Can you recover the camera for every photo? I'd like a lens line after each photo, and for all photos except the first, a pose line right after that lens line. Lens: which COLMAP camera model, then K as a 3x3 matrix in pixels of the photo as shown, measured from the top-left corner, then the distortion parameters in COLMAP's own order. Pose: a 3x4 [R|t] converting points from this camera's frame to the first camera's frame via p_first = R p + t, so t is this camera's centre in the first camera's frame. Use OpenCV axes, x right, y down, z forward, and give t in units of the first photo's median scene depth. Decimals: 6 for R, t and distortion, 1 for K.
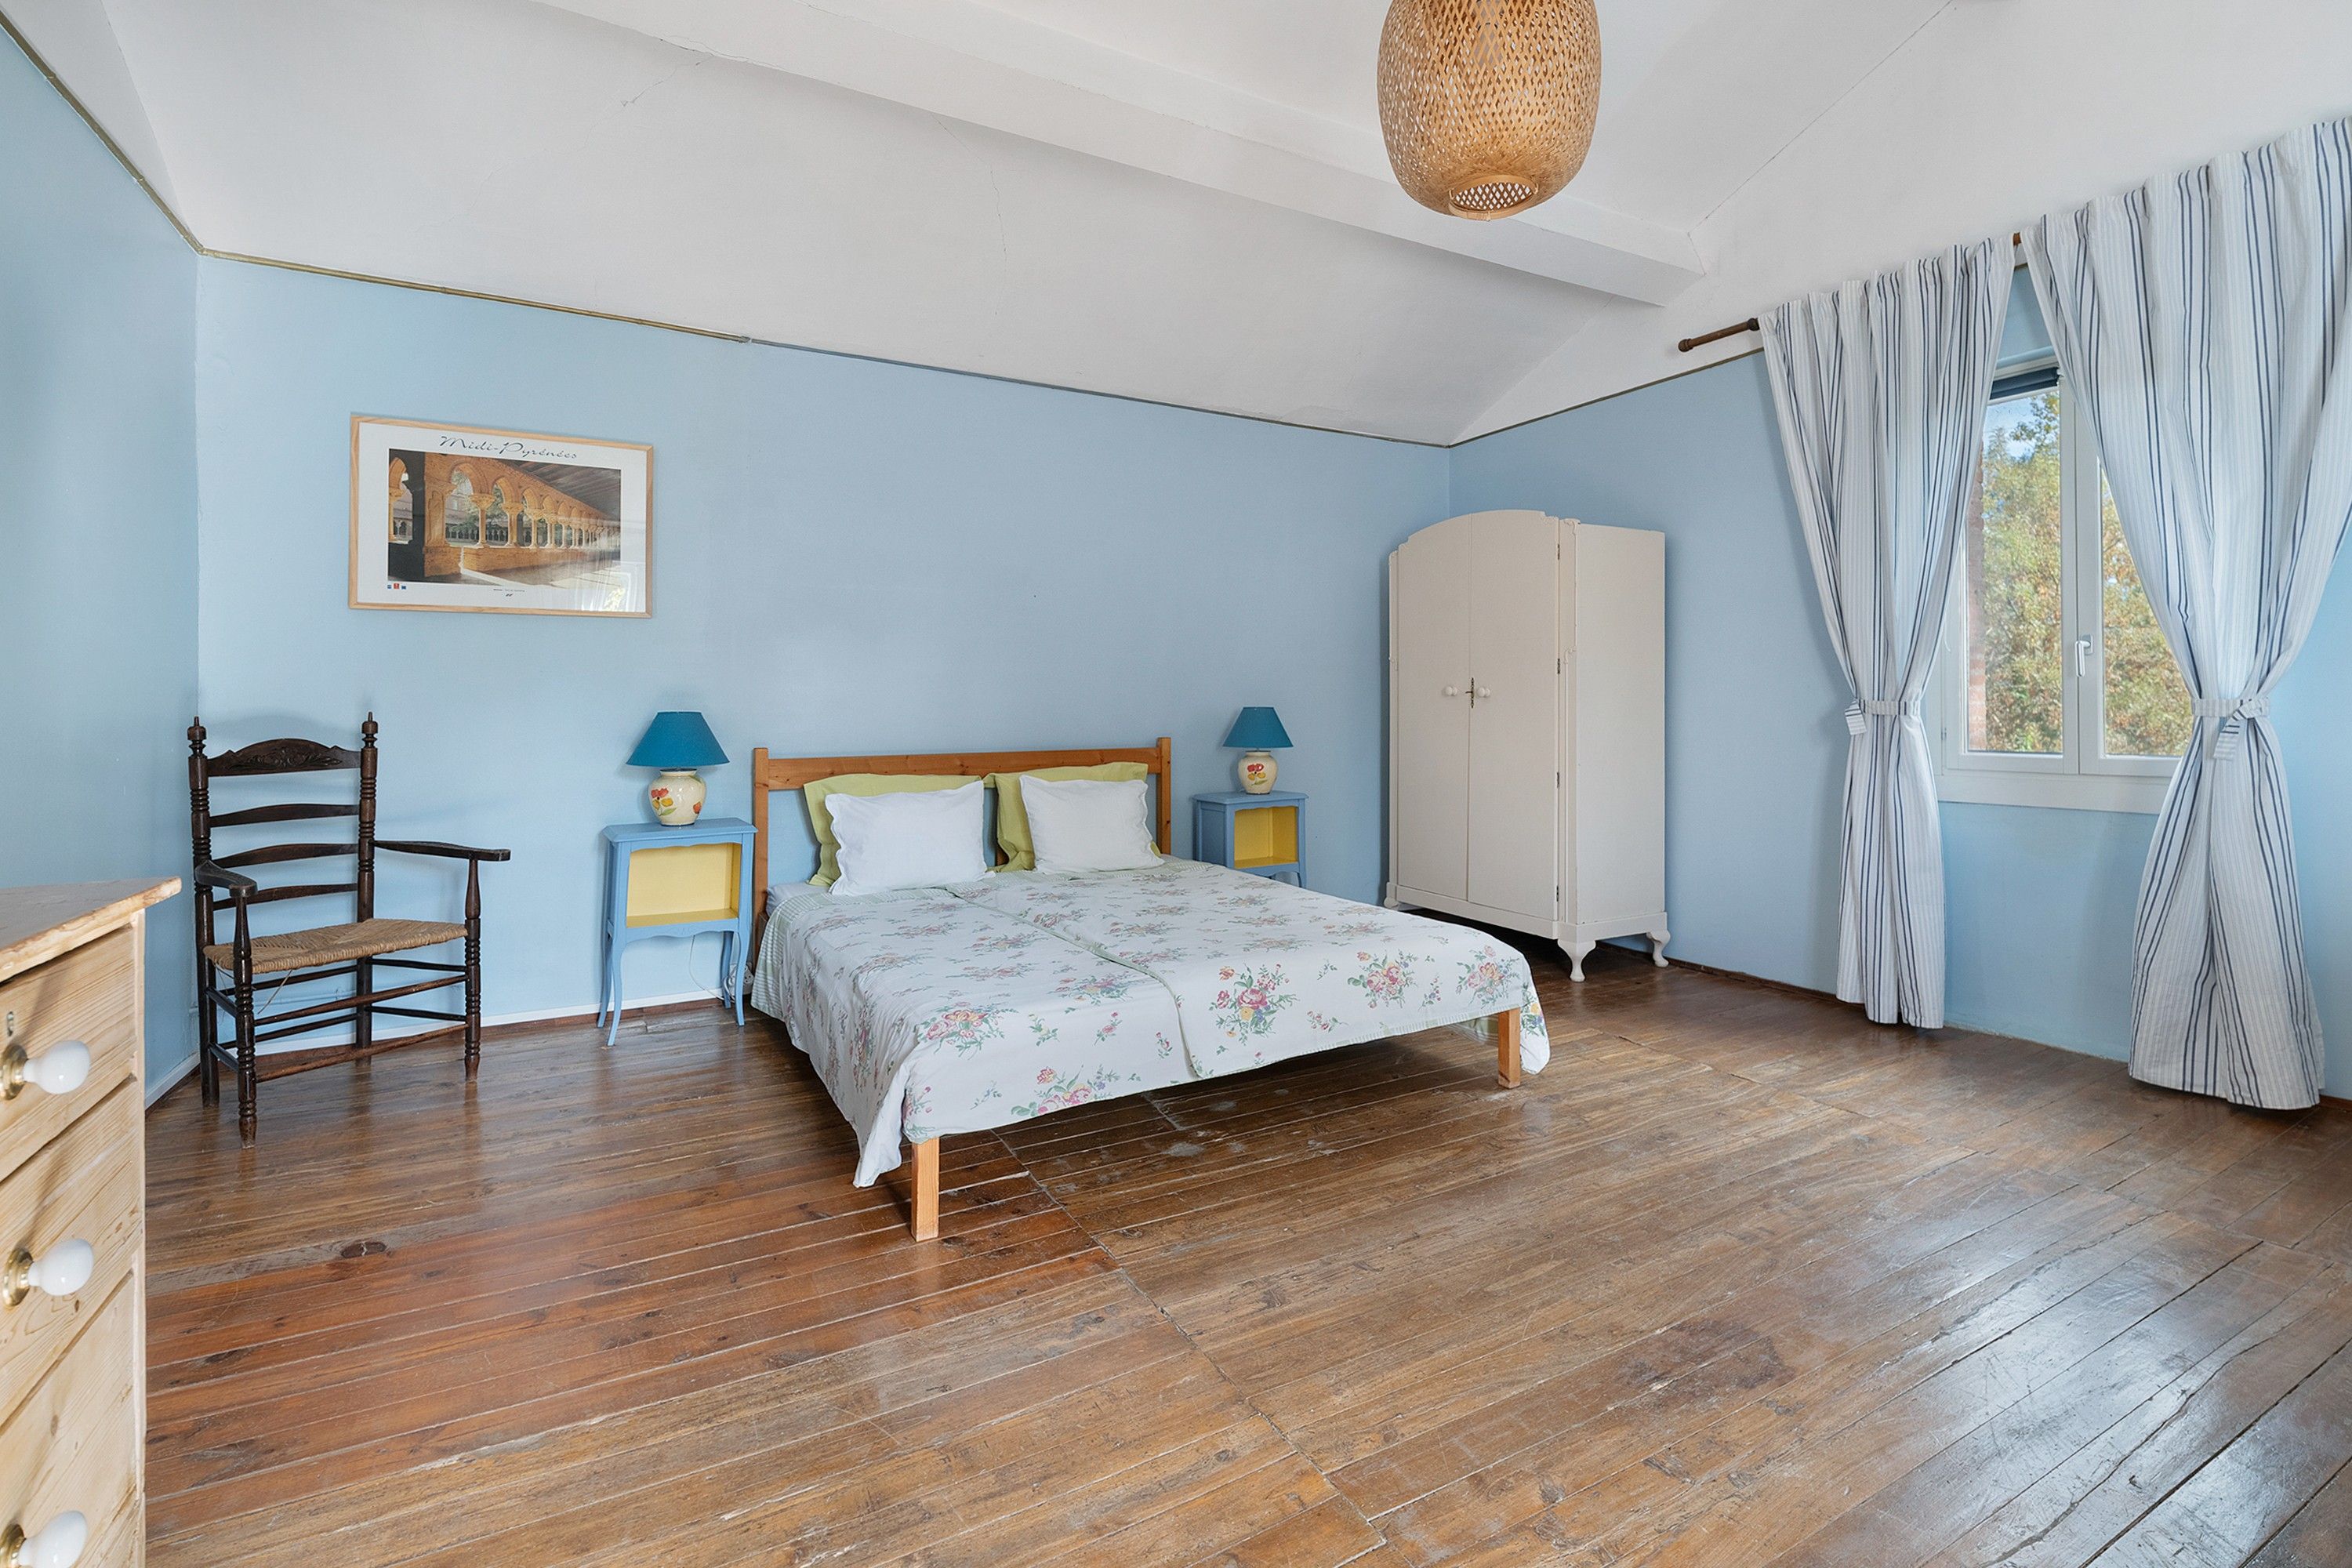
lens RADIAL K [[1056.5, 0, 1160.5], [0, 1056.5, 703.4], [0, 0, 1]] dist [-0.003460, -0.000763]
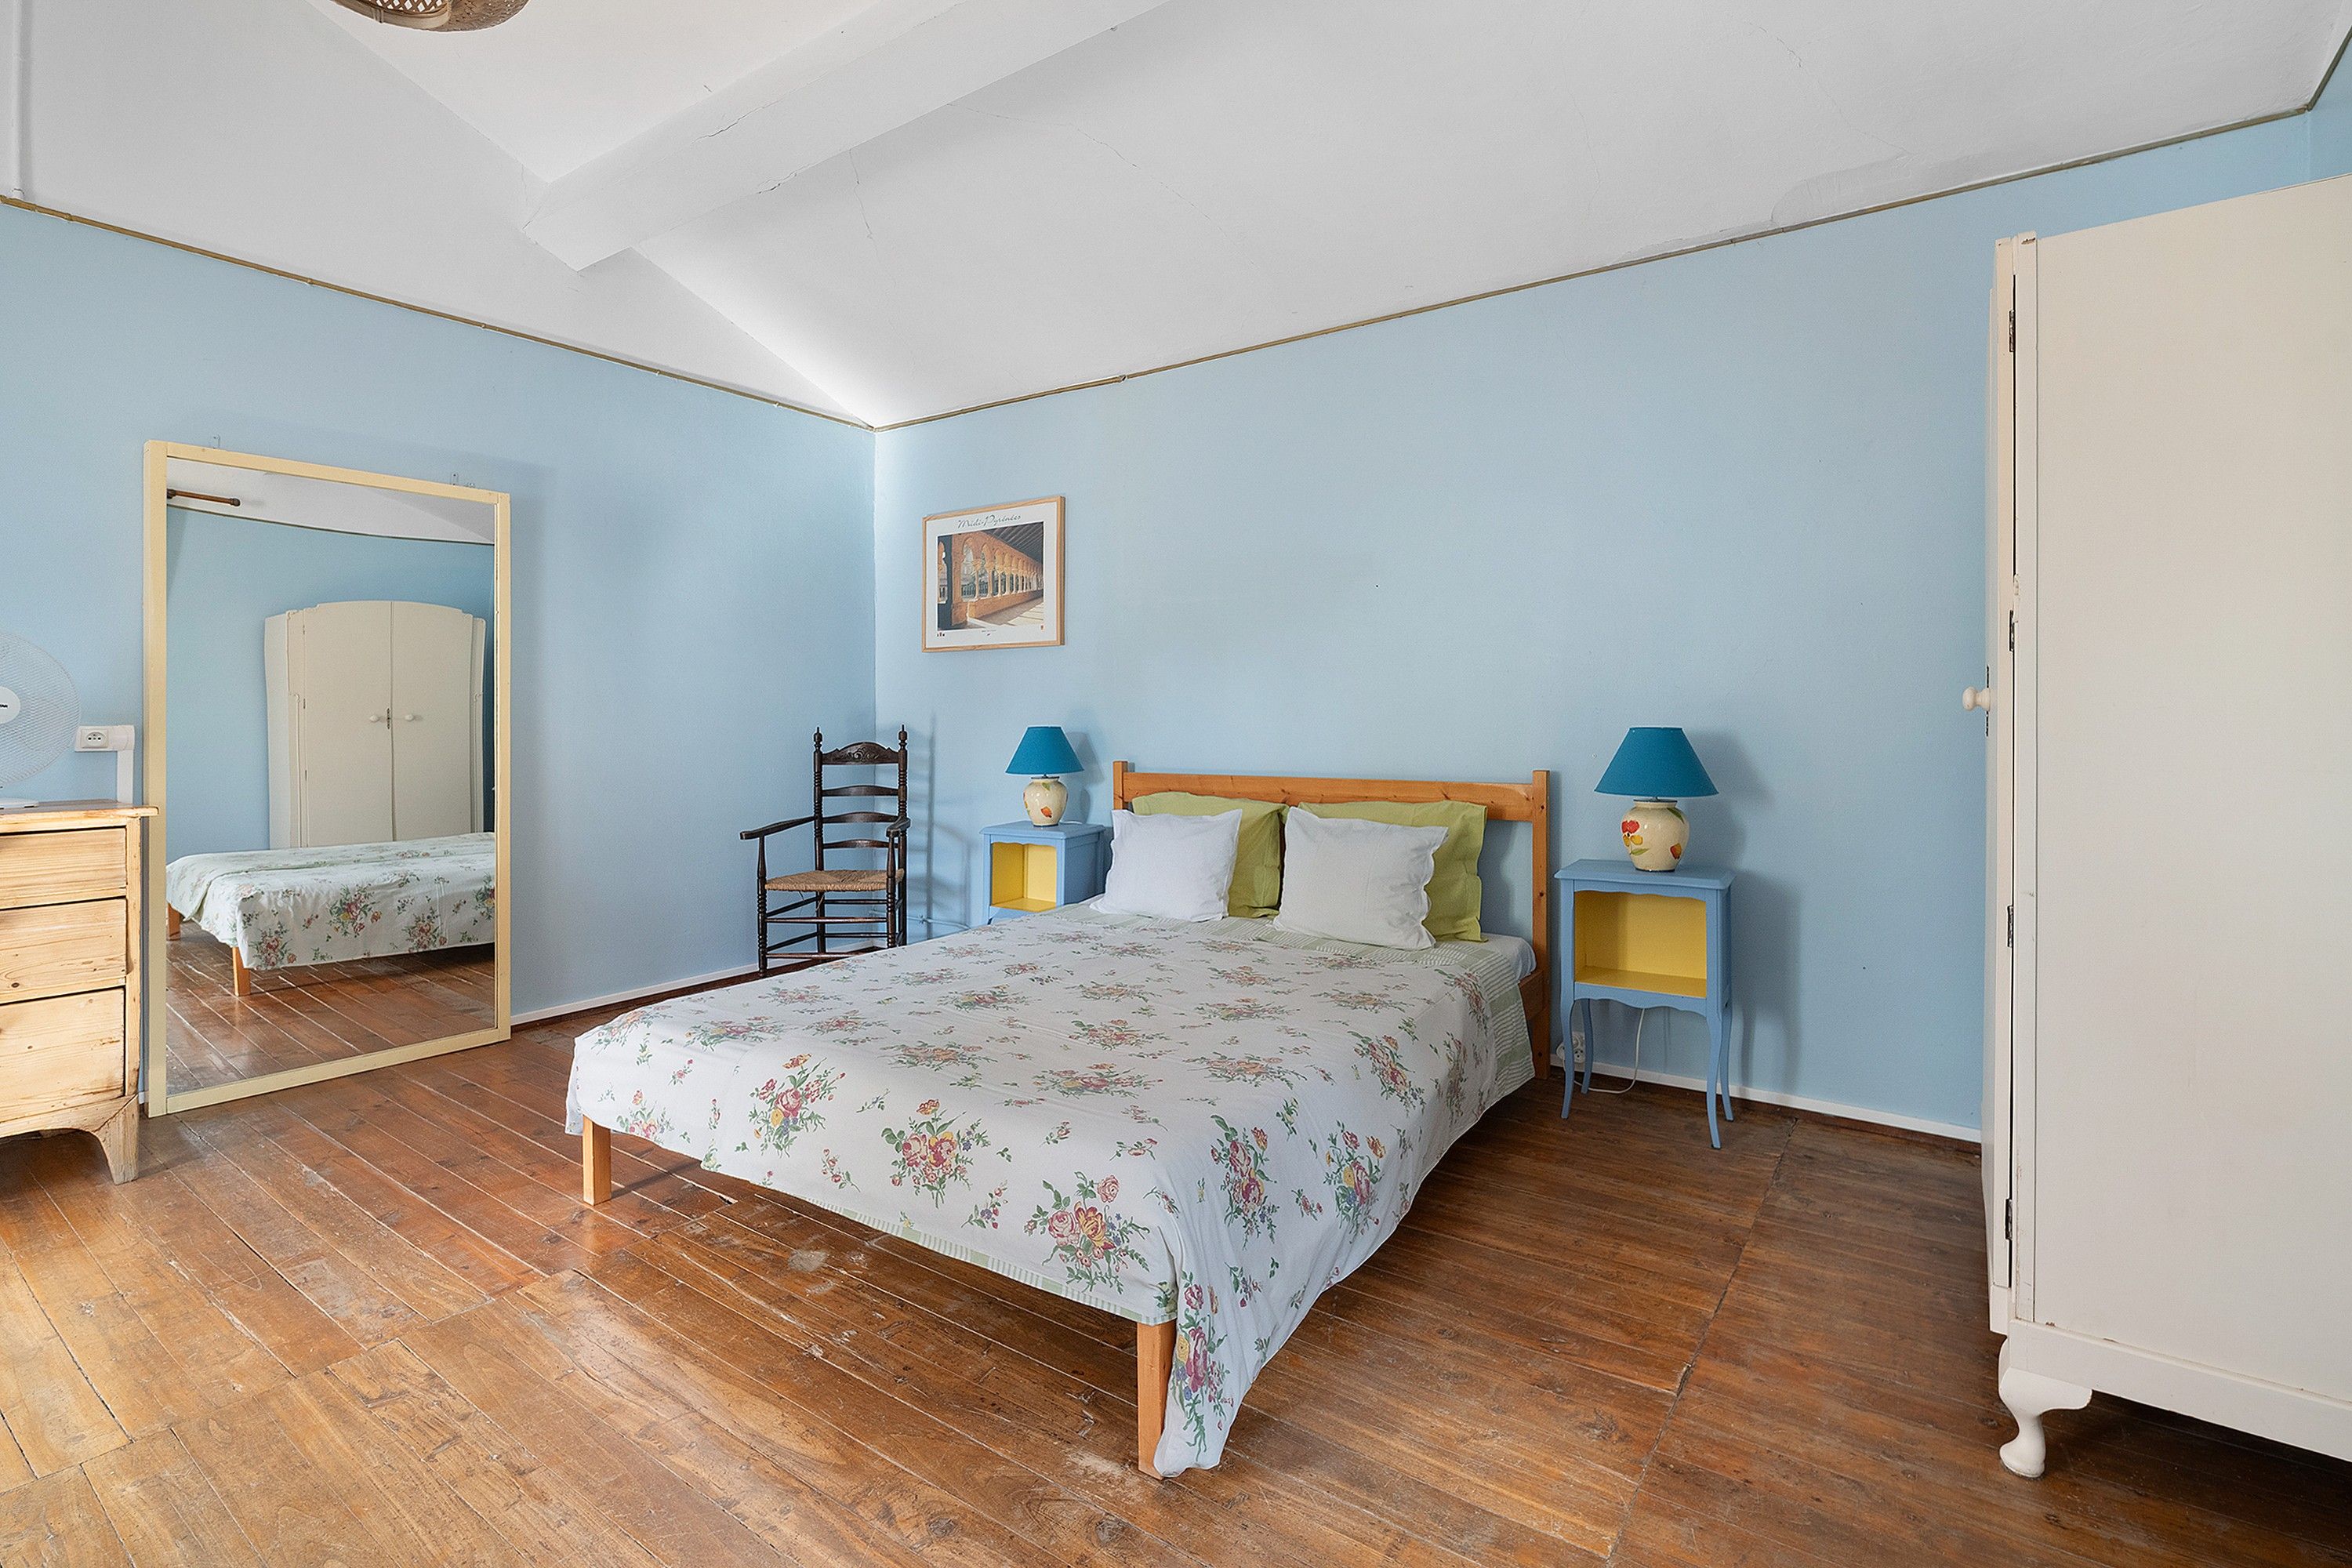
lens RADIAL K [[1056.5, 0, 1254.6], [0, 1056.5, 722.9], [0, 0, 1]] dist [-0.003460, -0.000763]
pose [[0.483778, 0.006707, -0.875165, 0.736587], [0.000514, 0.999968, 0.007947, -0.005700], [0.875191, -0.004294, 0.483759, 0.728827]]
